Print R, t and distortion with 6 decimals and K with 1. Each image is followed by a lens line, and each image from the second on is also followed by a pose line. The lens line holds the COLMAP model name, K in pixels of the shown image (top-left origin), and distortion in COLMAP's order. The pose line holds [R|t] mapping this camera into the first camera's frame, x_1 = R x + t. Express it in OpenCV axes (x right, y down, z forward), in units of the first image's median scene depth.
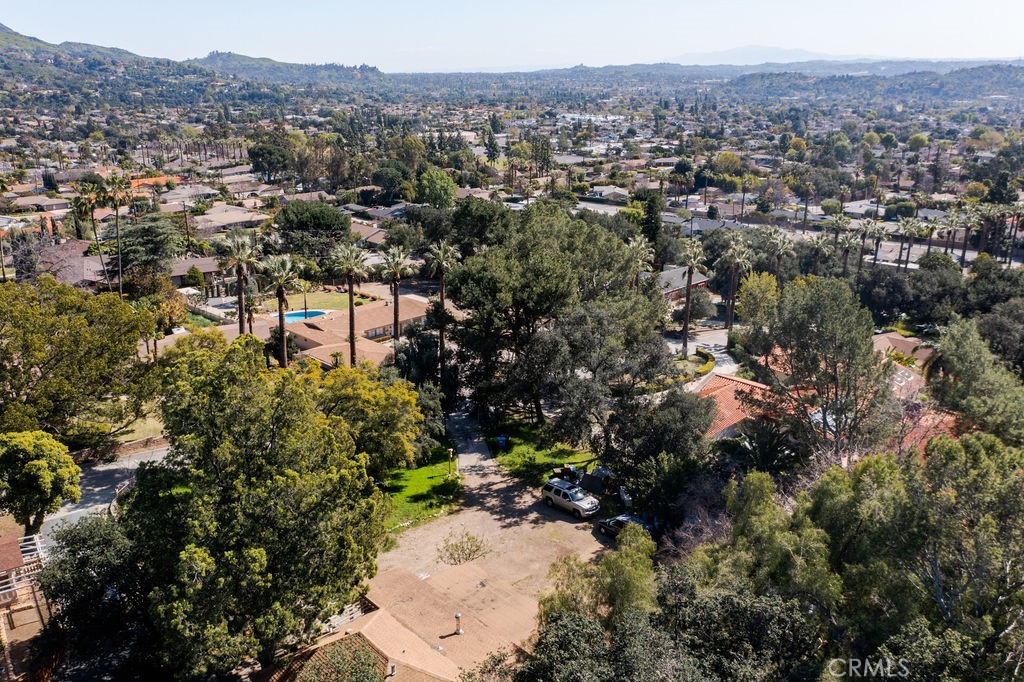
lens RADIAL K [[802.5, 0, 511.0], [0, 802.5, 343.0], [0, 0, 1]] dist [-0.022828, 0.001894]
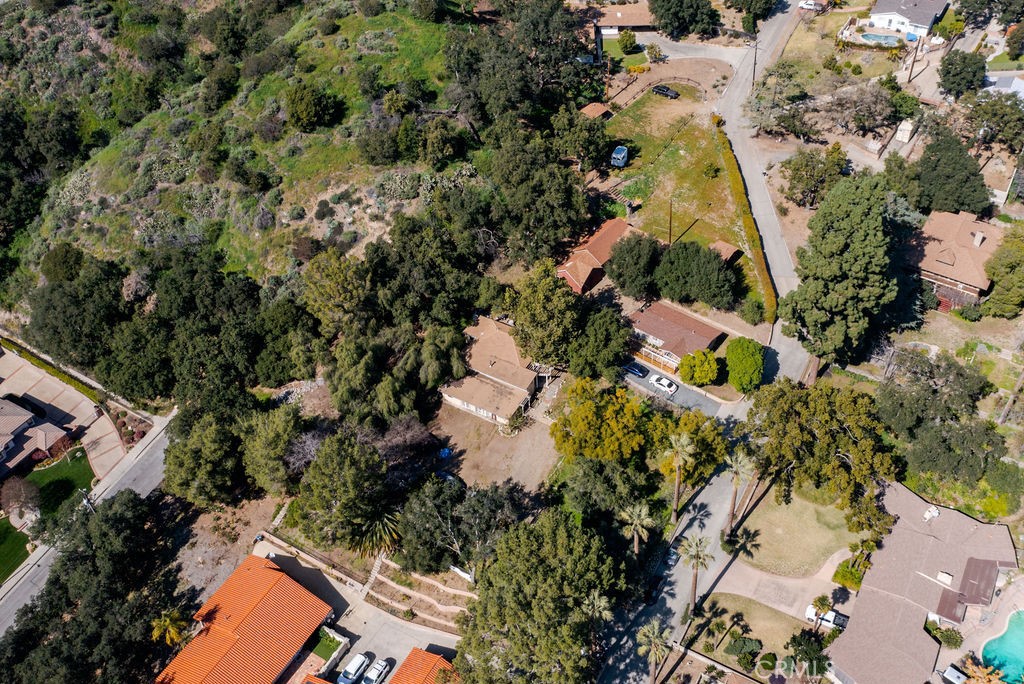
lens RADIAL K [[962.1, 0, 550.5], [0, 962.1, 328.5], [0, 0, 1]] dist [-0.027451, 0.010688]
pose [[-0.953293, 0.225597, -0.200844, 0.263399], [-0.069131, 0.484331, 0.872149, -1.830169], [0.294029, 0.845298, -0.446114, 1.627739]]
